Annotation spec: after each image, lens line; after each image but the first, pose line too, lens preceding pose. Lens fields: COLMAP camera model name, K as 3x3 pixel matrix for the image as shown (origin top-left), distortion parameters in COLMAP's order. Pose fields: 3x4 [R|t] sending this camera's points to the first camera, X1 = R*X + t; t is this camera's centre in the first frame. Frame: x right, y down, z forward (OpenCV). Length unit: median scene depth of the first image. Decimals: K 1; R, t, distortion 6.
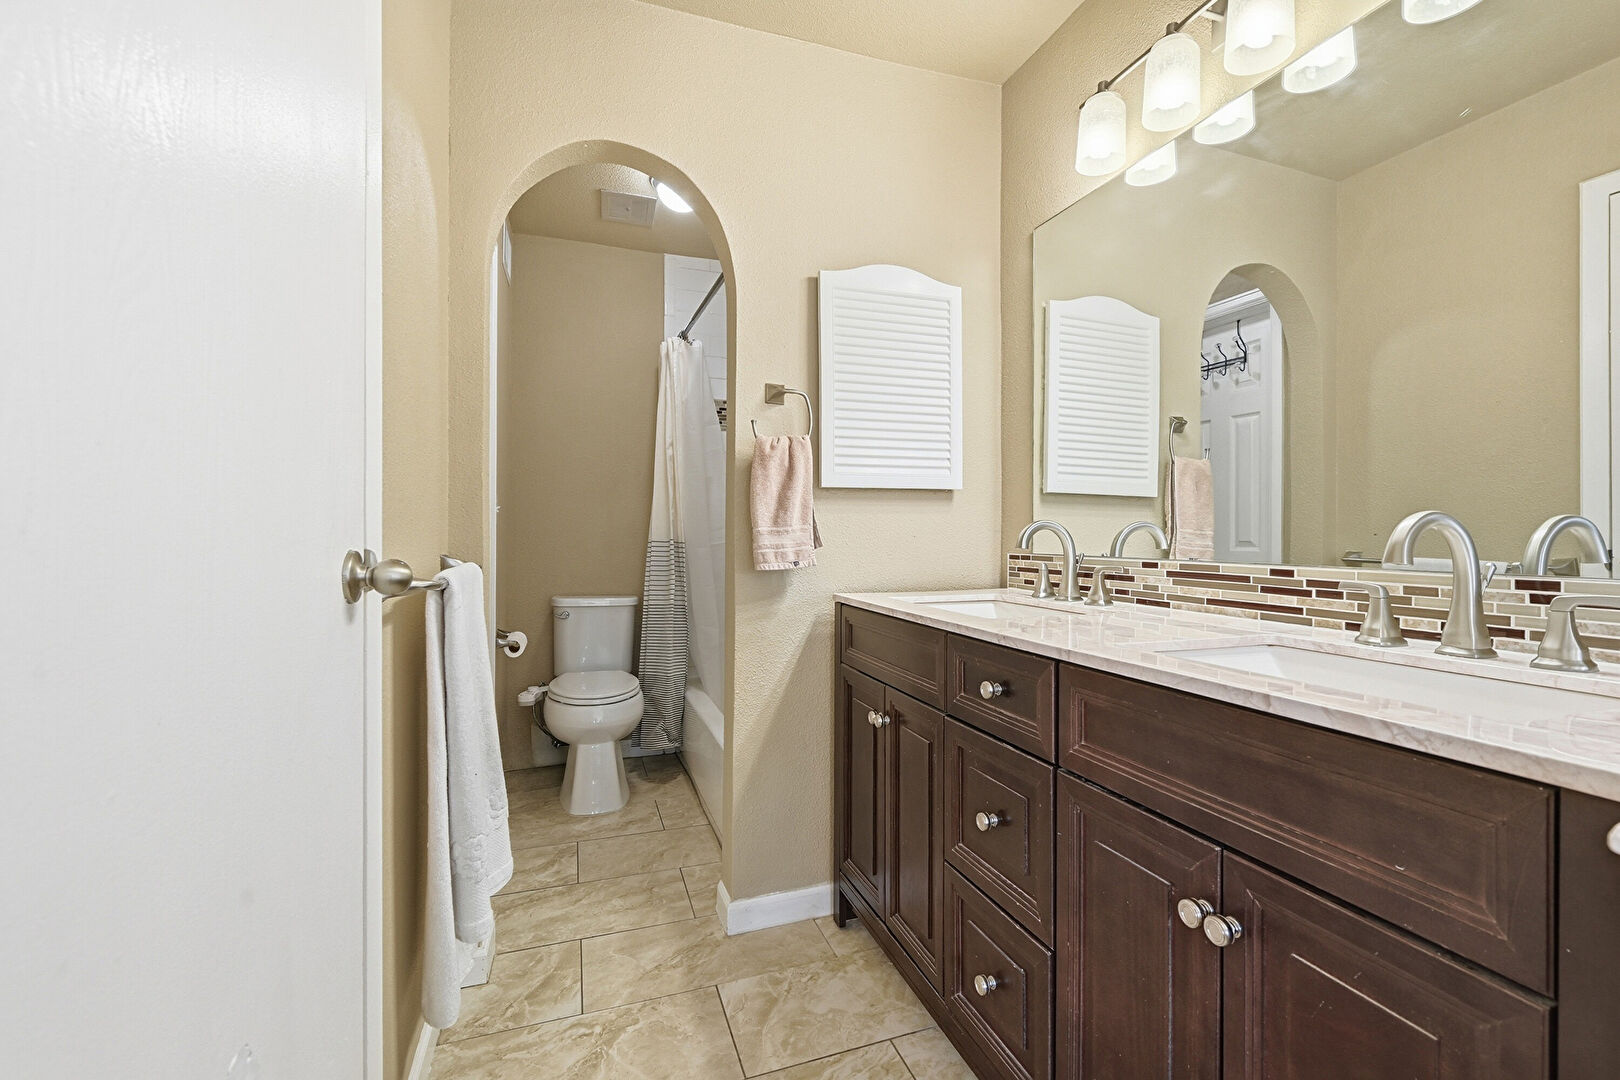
lens RADIAL K [[703.8, 0, 818.9], [0, 703.8, 536.9], [0, 0, 1]] dist [-0.001257, -0.000212]
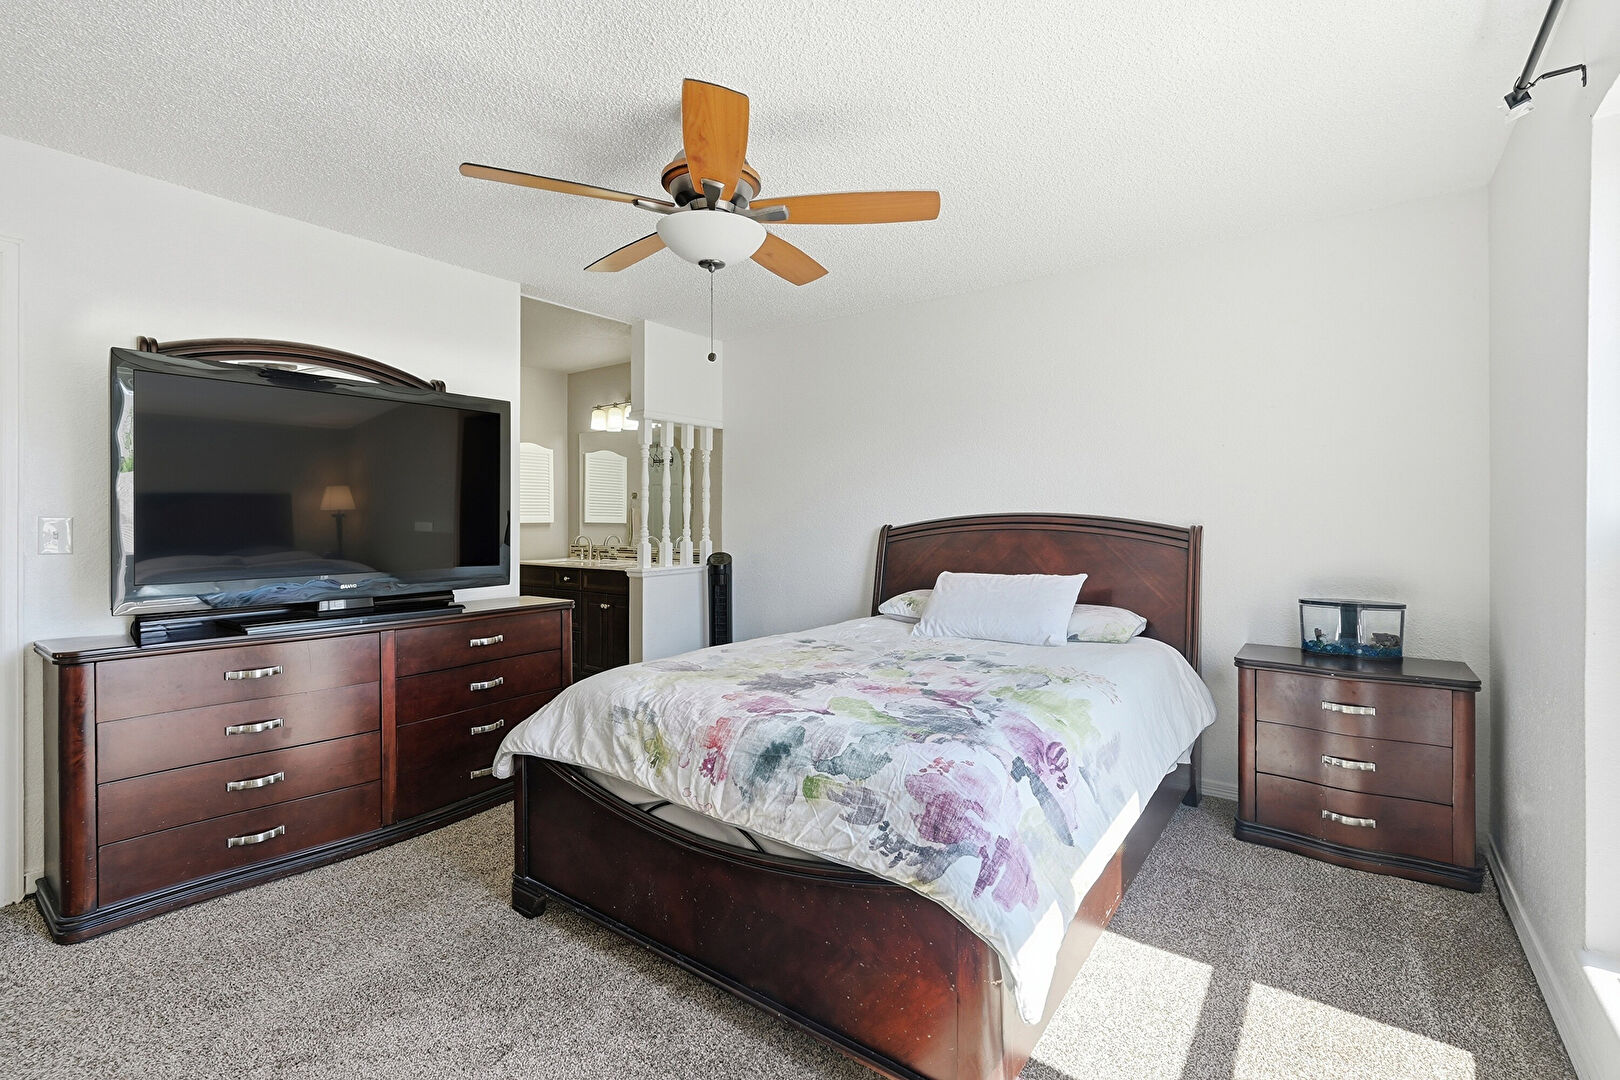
lens RADIAL K [[703.8, 0, 818.9], [0, 703.8, 536.9], [0, 0, 1]] dist [-0.001257, -0.000212]
pose [[0.825392, -0.012667, 0.564418, -0.553898], [0.003209, 0.999837, 0.017745, -0.062609], [-0.564551, -0.012835, 0.825298, -2.084193]]
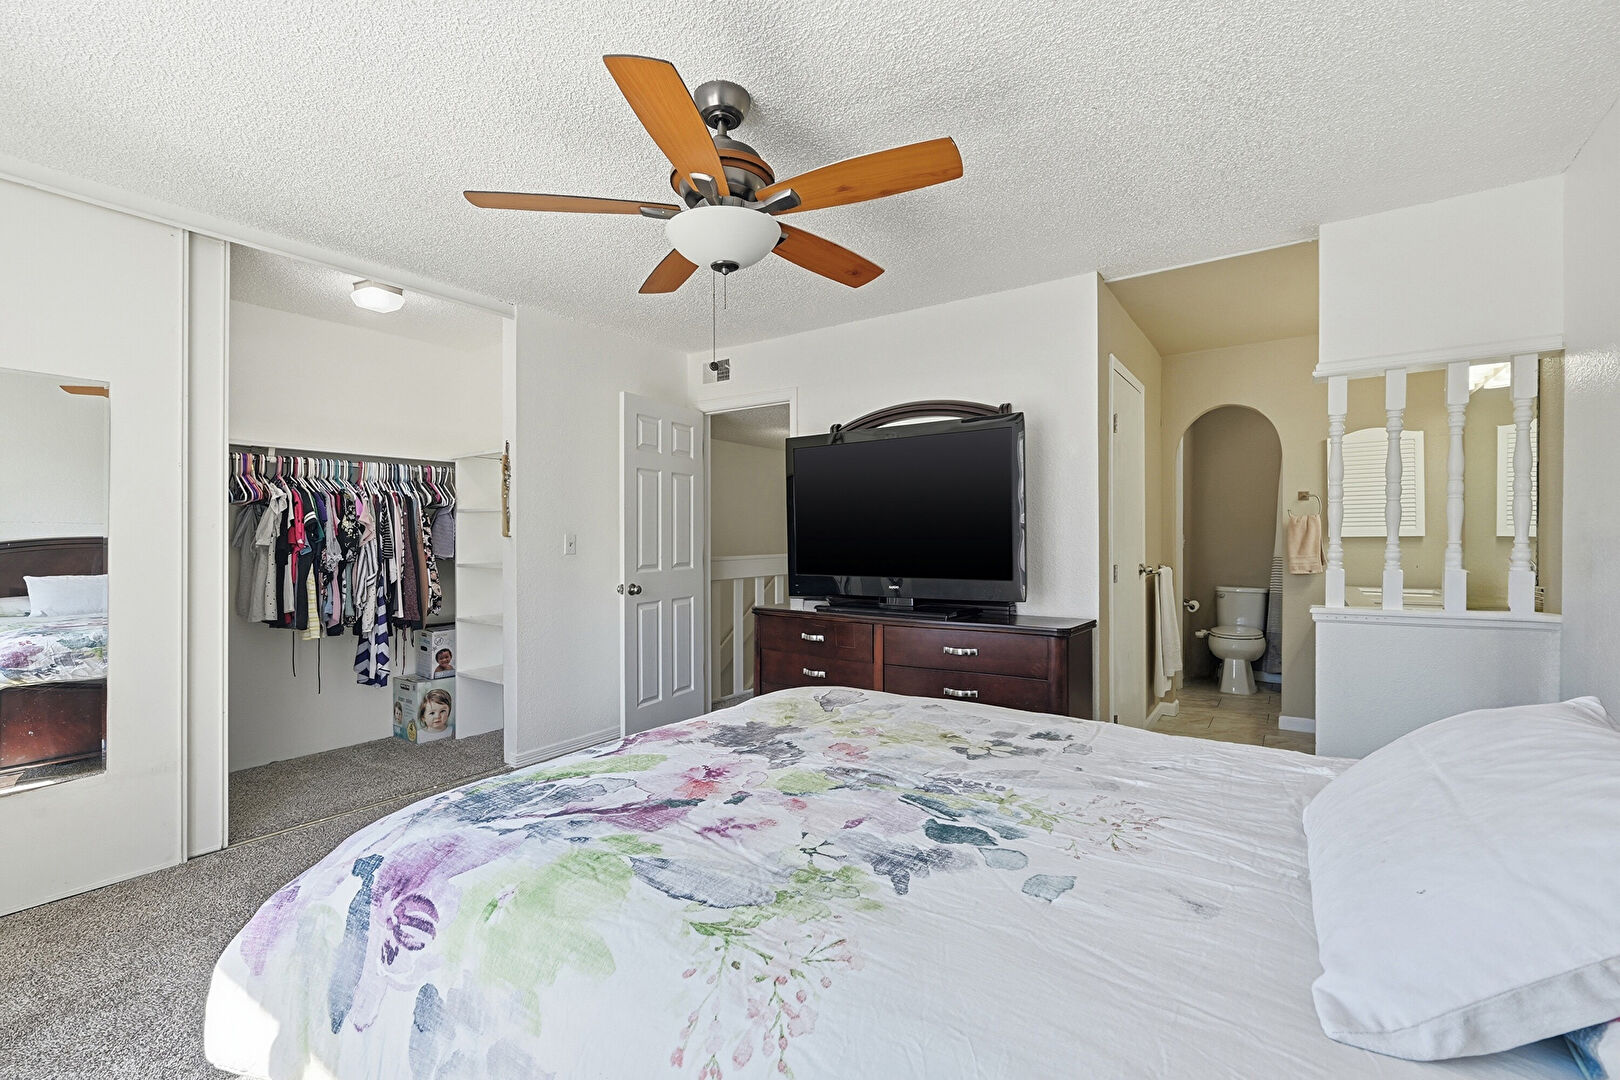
lens RADIAL K [[703.8, 0, 818.9], [0, 703.8, 536.9], [0, 0, 1]] dist [-0.001257, -0.000212]
pose [[0.589908, -0.005260, -0.807453, 0.842326], [0.001502, 0.999984, -0.005416, -0.062038], [0.807469, 0.001983, 0.589907, -1.583811]]
